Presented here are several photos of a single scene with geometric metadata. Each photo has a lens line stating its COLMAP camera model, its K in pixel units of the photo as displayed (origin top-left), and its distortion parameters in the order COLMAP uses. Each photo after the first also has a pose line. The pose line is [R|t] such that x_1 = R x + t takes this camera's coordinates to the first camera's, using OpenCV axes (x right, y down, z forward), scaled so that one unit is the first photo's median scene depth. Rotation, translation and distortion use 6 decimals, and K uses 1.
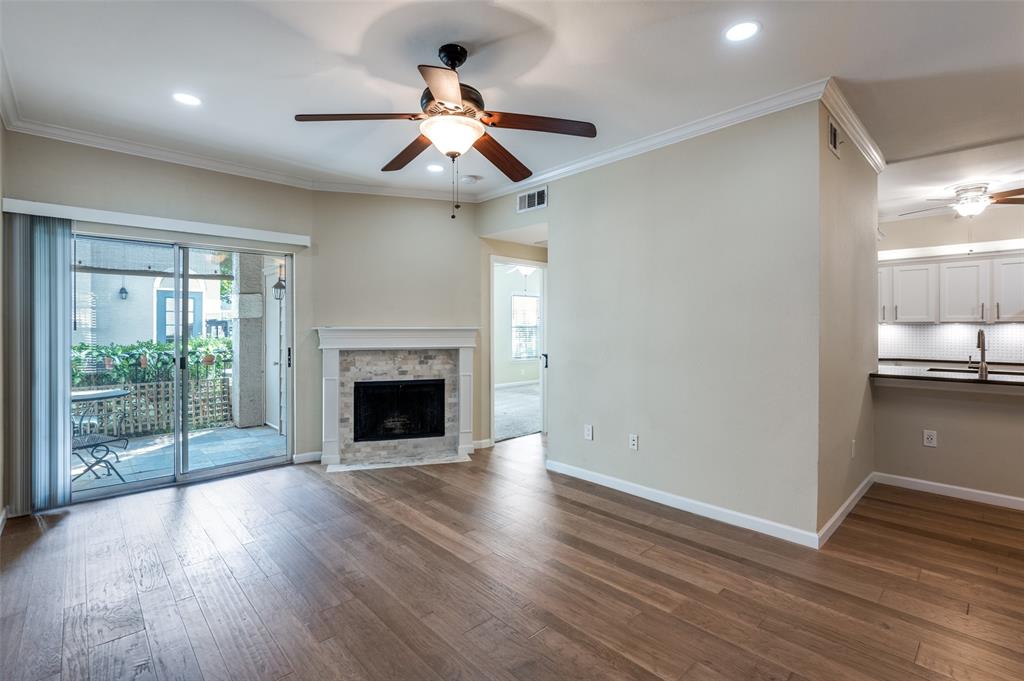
lens RADIAL K [[465.0, 0, 510.2], [0, 465.0, 325.4], [0, 0, 1]] dist [-0.001040, -0.000123]
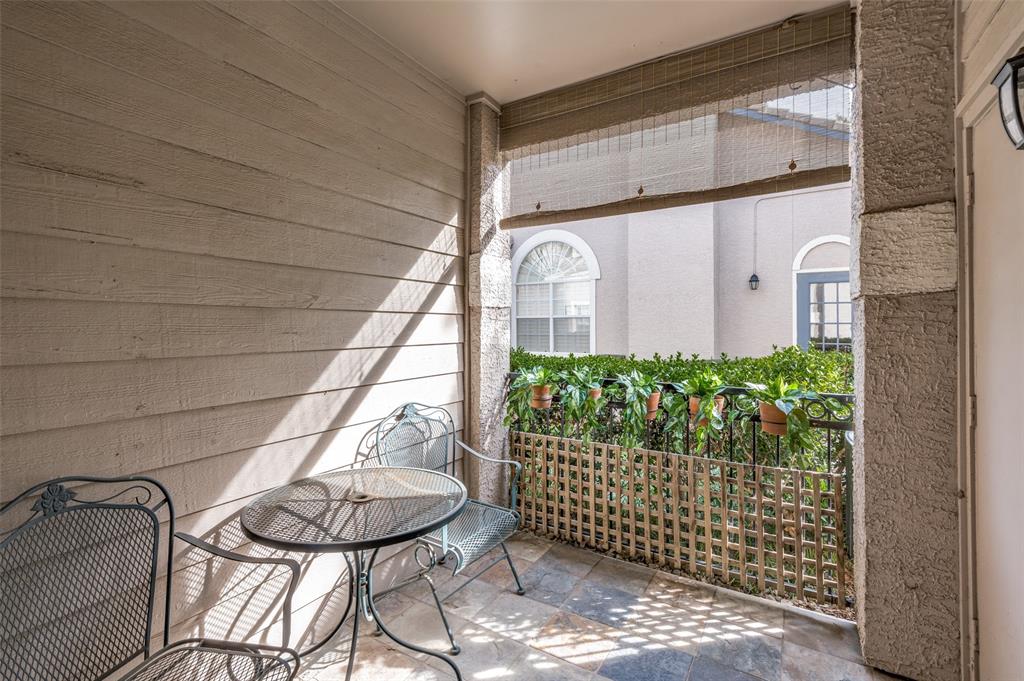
lens RADIAL K [[465.0, 0, 510.2], [0, 465.0, 325.4], [0, 0, 1]] dist [-0.001040, -0.000123]
pose [[0.262254, -0.004053, -0.964990, -0.493402], [0.004216, 0.999986, -0.003055, 0.004529], [0.964990, -0.003268, 0.262267, 0.979562]]
